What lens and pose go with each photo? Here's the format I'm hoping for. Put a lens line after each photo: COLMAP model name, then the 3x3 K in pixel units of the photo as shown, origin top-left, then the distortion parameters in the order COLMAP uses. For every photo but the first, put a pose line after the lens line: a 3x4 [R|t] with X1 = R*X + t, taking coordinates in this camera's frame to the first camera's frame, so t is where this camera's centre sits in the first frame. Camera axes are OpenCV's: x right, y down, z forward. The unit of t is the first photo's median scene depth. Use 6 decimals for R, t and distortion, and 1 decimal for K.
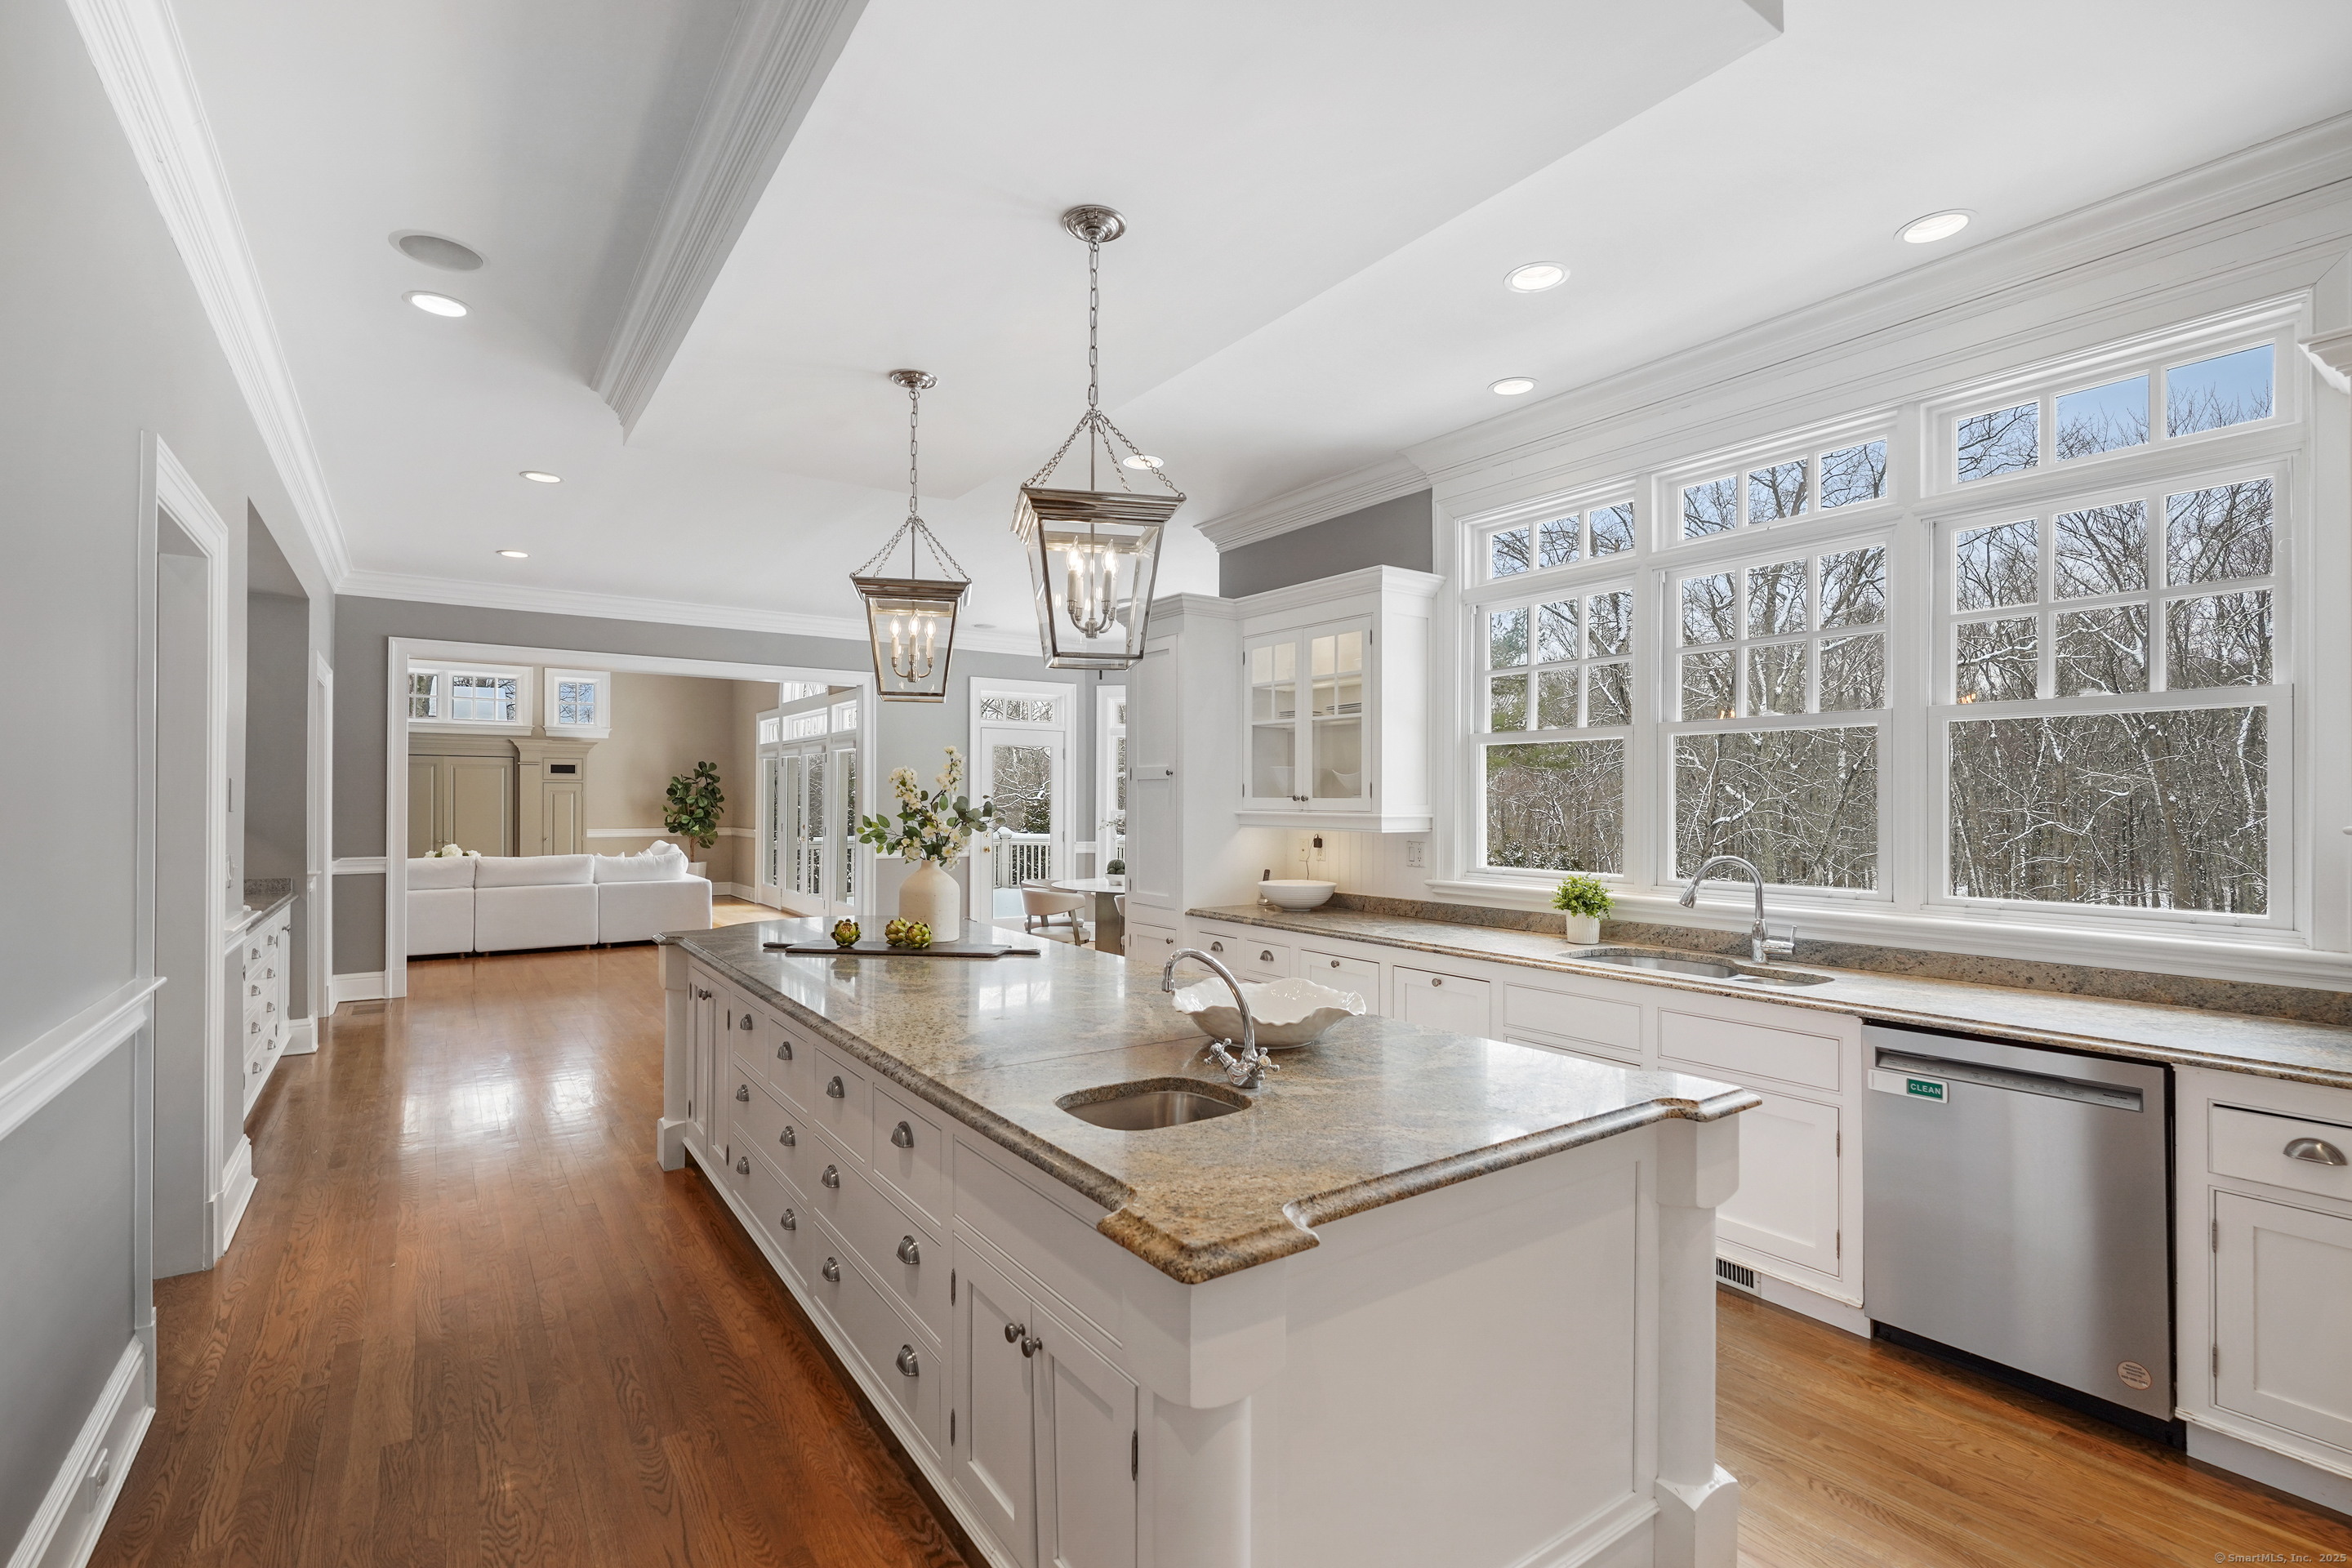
lens RADIAL K [[1067.4, 0, 1157.1], [0, 1067.4, 803.2], [0, 0, 1]] dist [-0.000353, 0.001038]
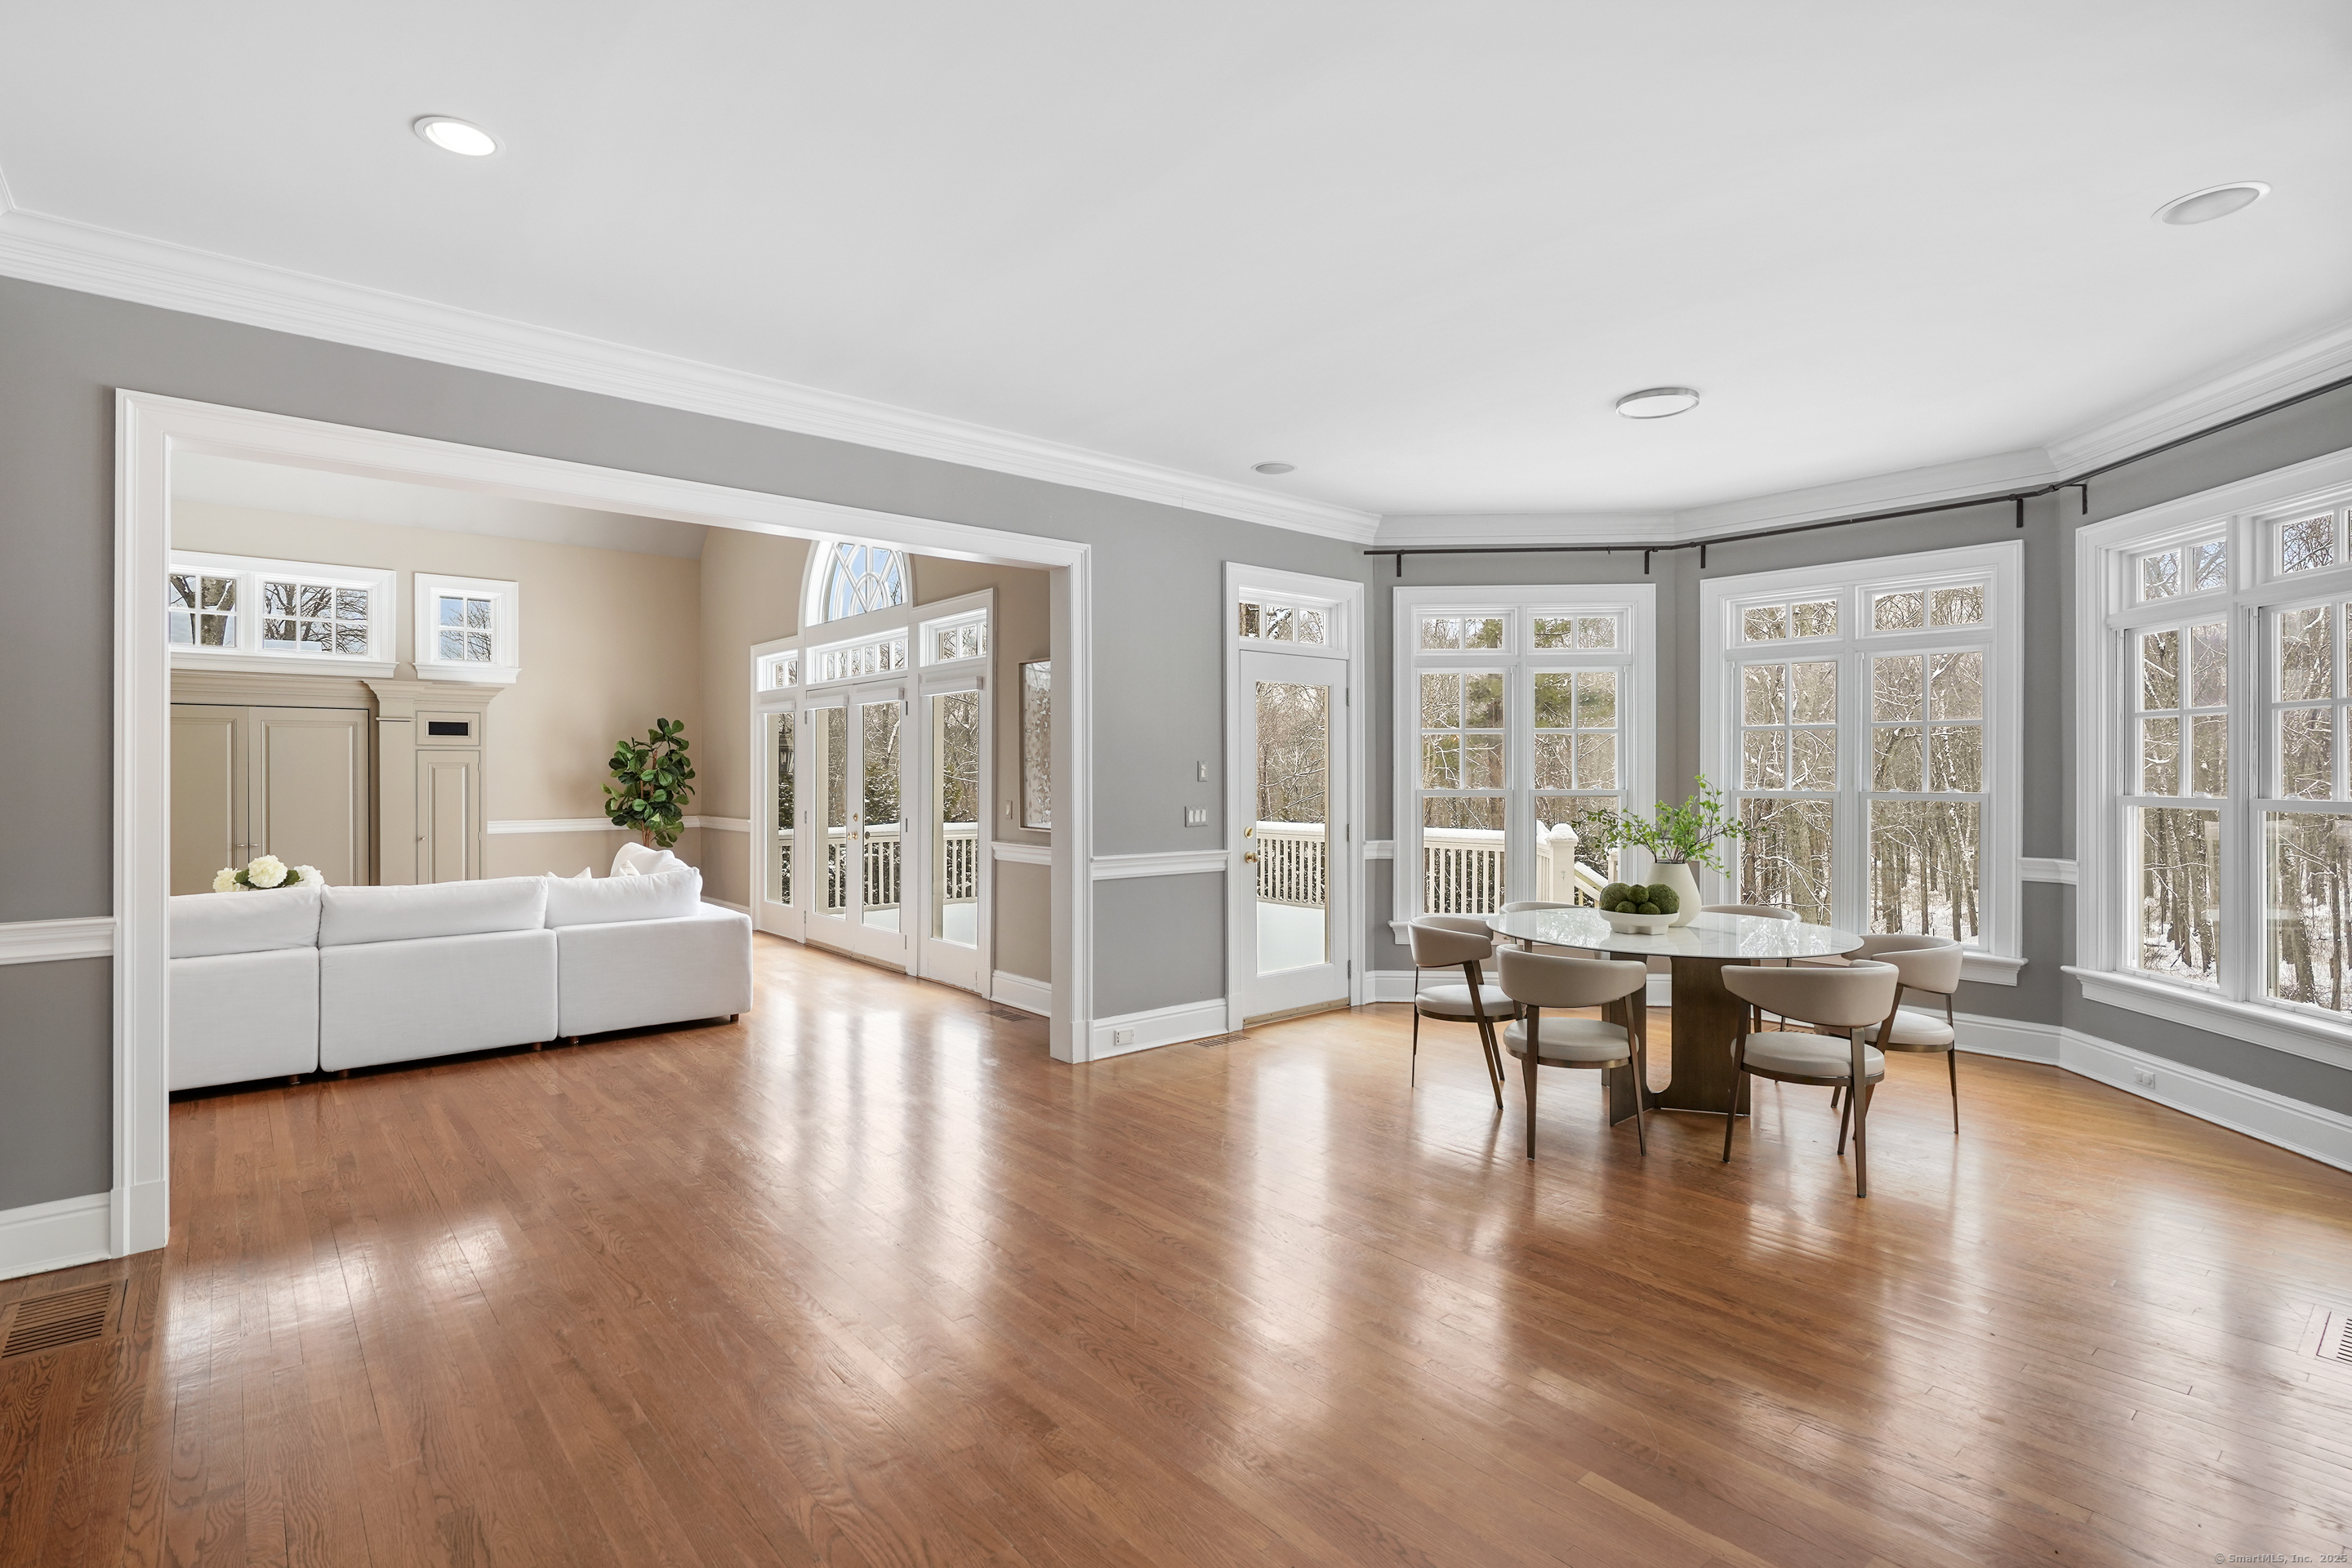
lens RADIAL K [[1067.4, 0, 1113.7], [0, 1067.4, 780.7], [0, 0, 1]] dist [-0.000353, 0.001038]
pose [[0.995349, -0.005667, 0.096172, -0.227280], [0.005194, 0.999973, 0.005171, -0.002105], [-0.096199, -0.004648, 0.995351, 0.333747]]
